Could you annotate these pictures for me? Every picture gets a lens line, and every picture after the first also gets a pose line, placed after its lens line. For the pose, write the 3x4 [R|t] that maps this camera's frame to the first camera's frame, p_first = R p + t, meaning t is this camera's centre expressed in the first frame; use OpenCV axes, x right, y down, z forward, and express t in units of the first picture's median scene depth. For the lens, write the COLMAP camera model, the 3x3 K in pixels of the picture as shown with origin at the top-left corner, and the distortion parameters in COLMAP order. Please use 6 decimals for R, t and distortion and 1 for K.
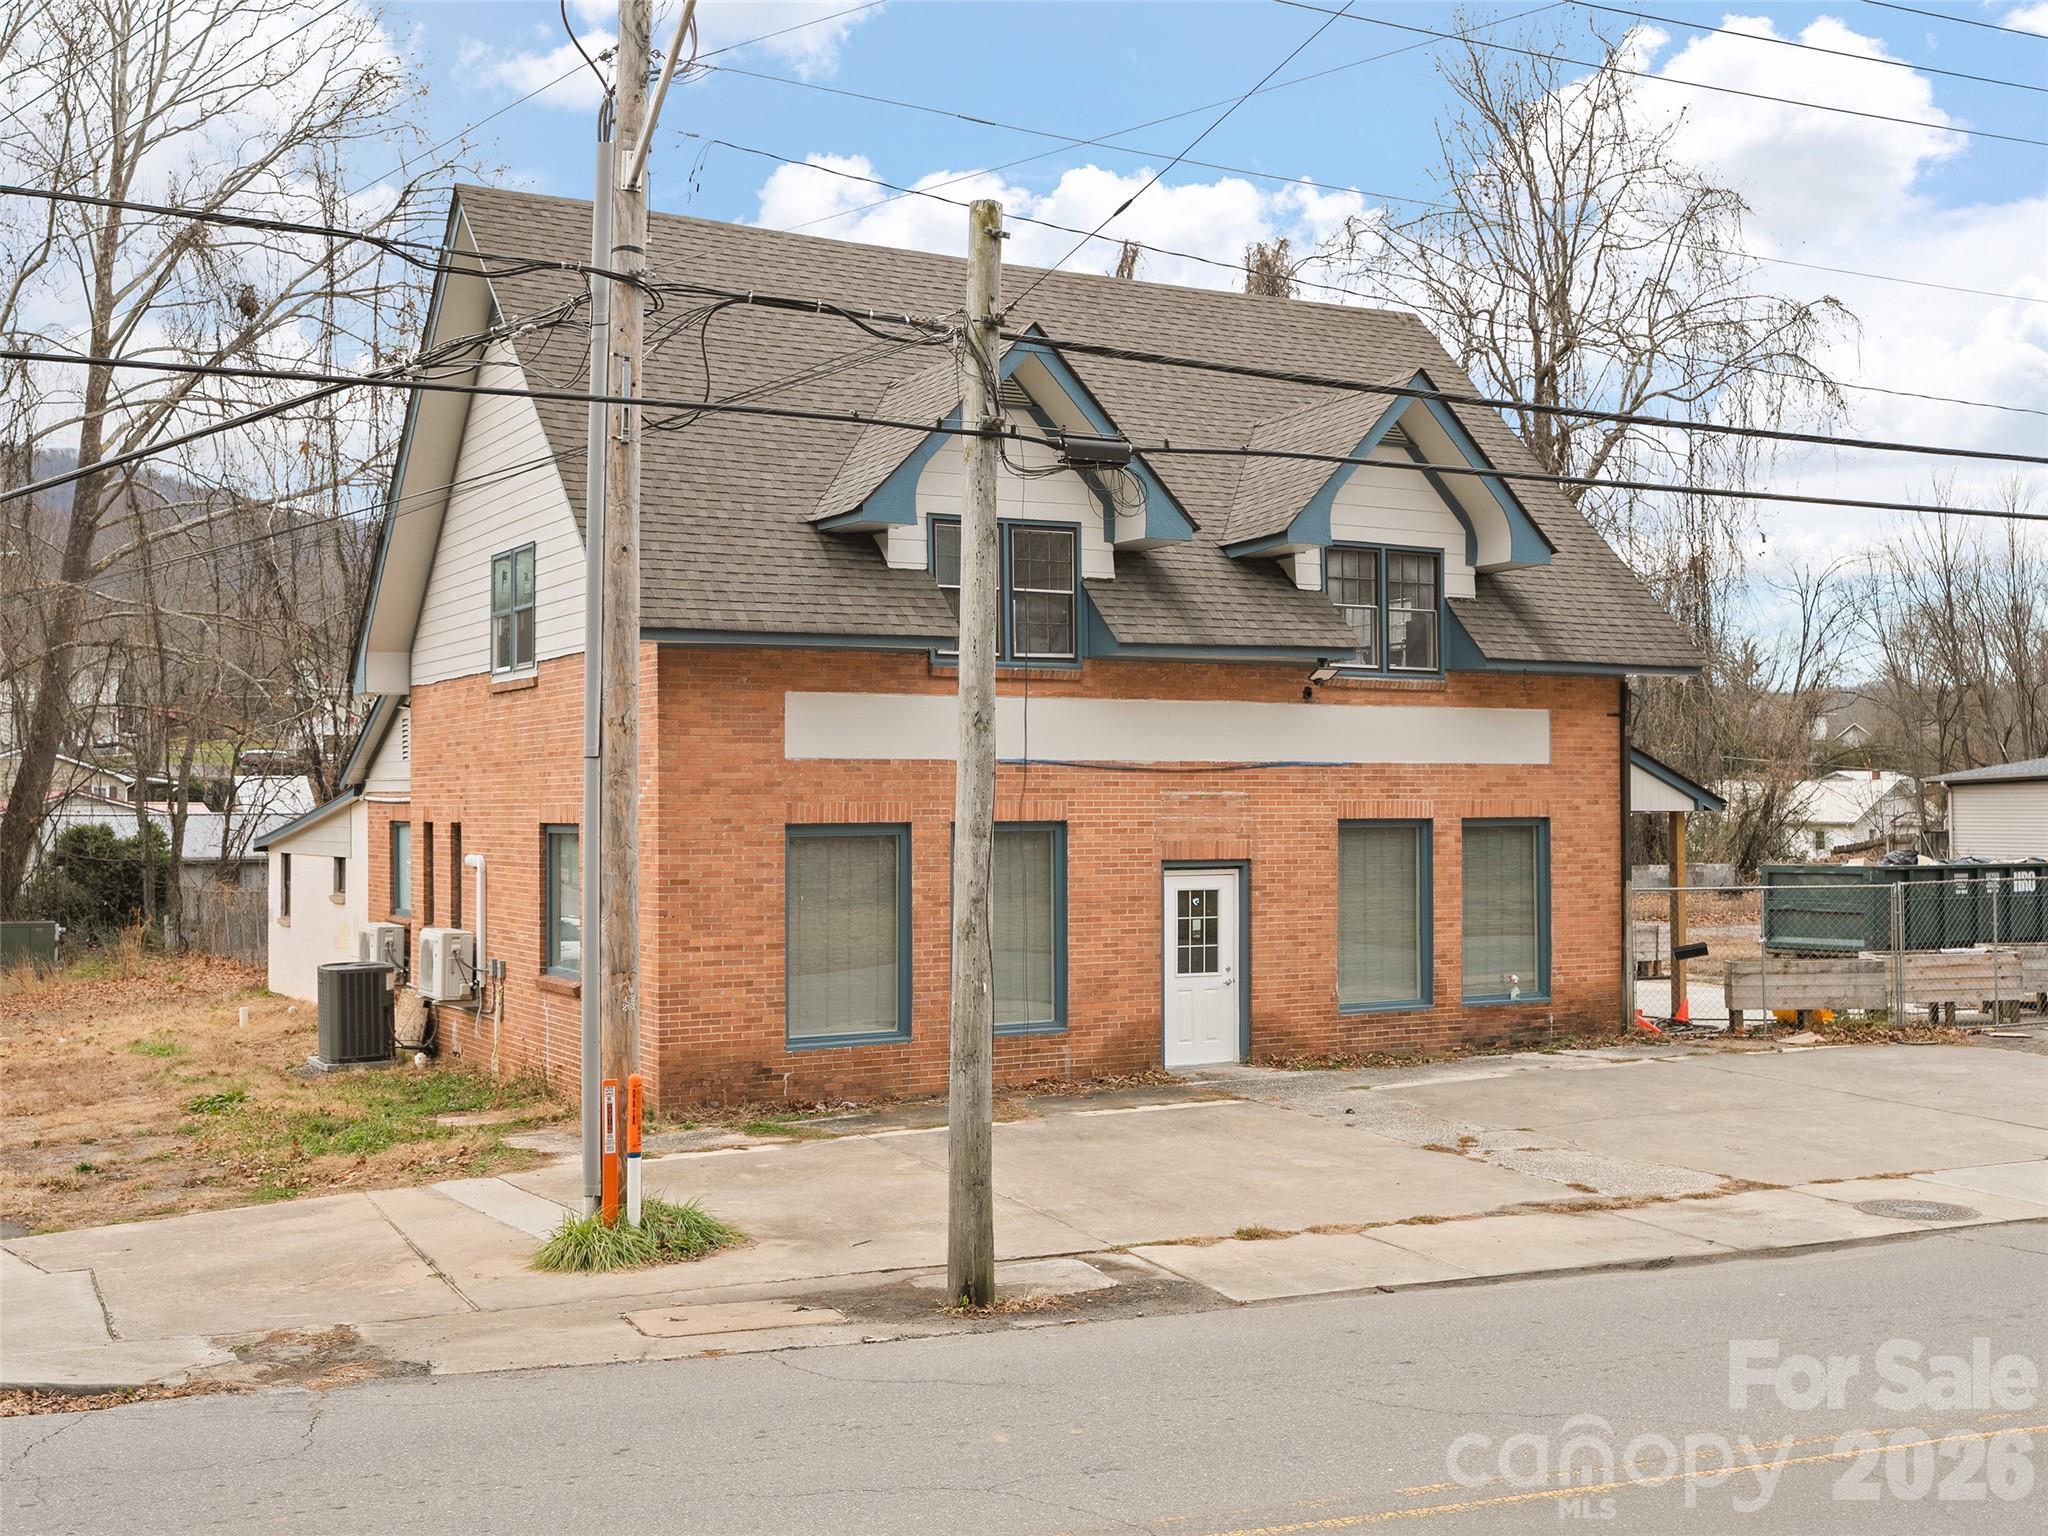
lens RADIAL K [[2020.0, 0, 1021.5], [0, 2020.0, 770.4], [0, 0, 1]] dist [0.000848, 0.000000]
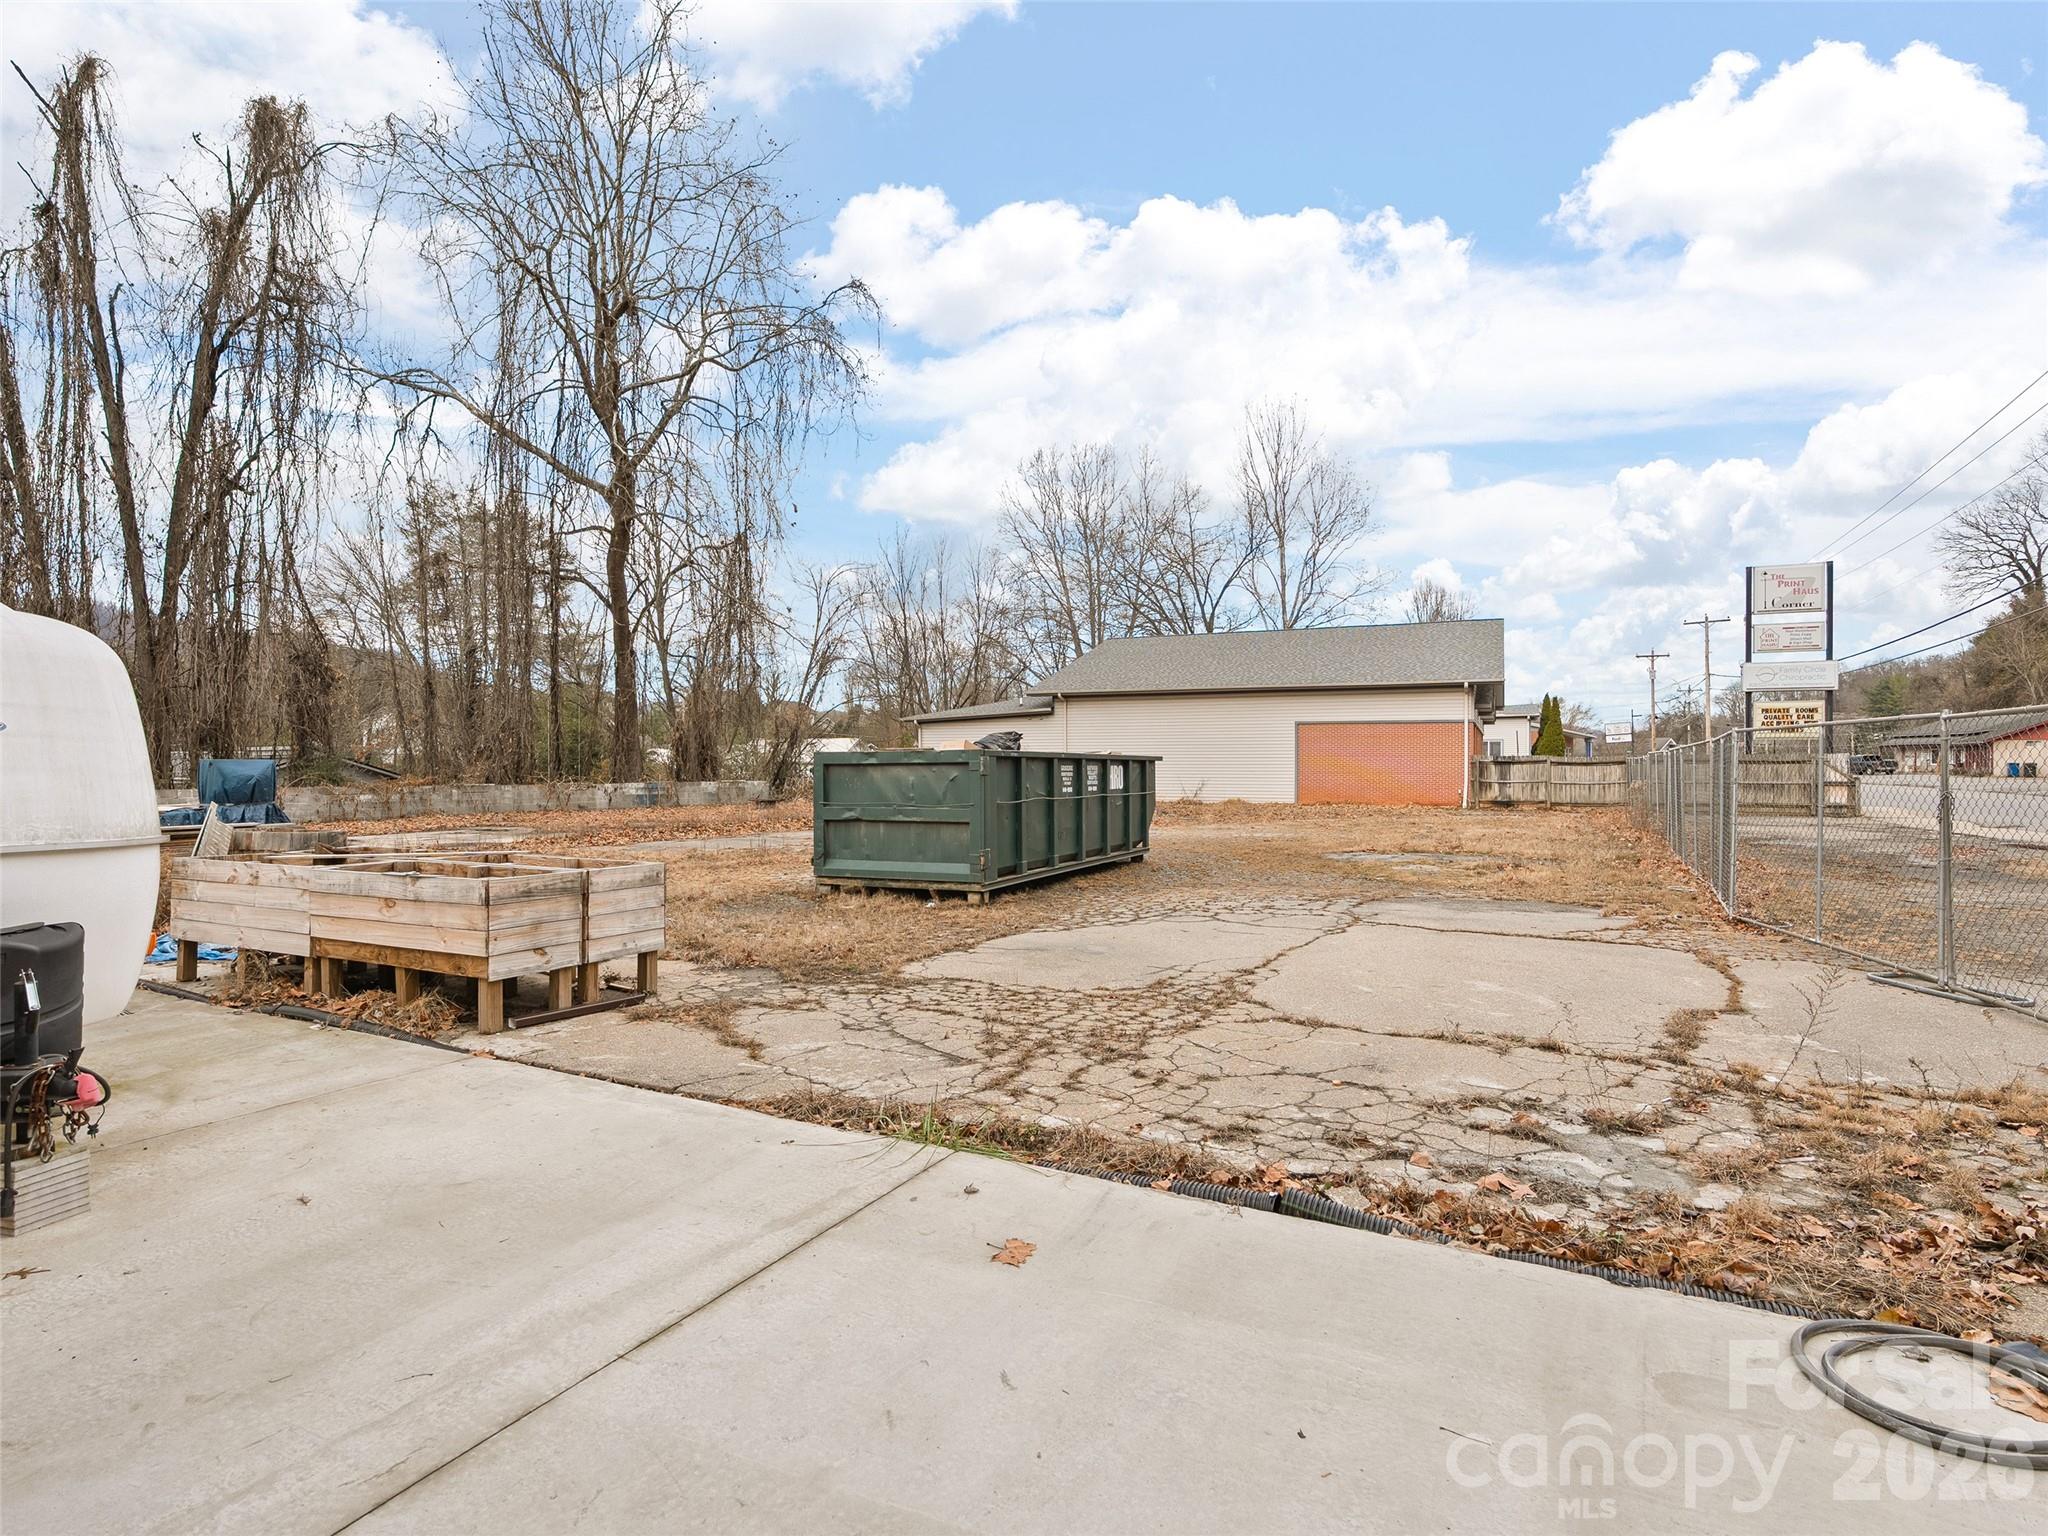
lens RADIAL K [[1039.3, 0, 1019.2], [0, 1039.3, 769.6], [0, 0, 1]] dist [-0.013971, 0.005091]
pose [[0.837557, 0.000960, 0.546350, 0.132893], [-0.014098, 0.999703, 0.019856, 0.025082], [-0.546168, -0.024333, 0.837322, 0.381087]]
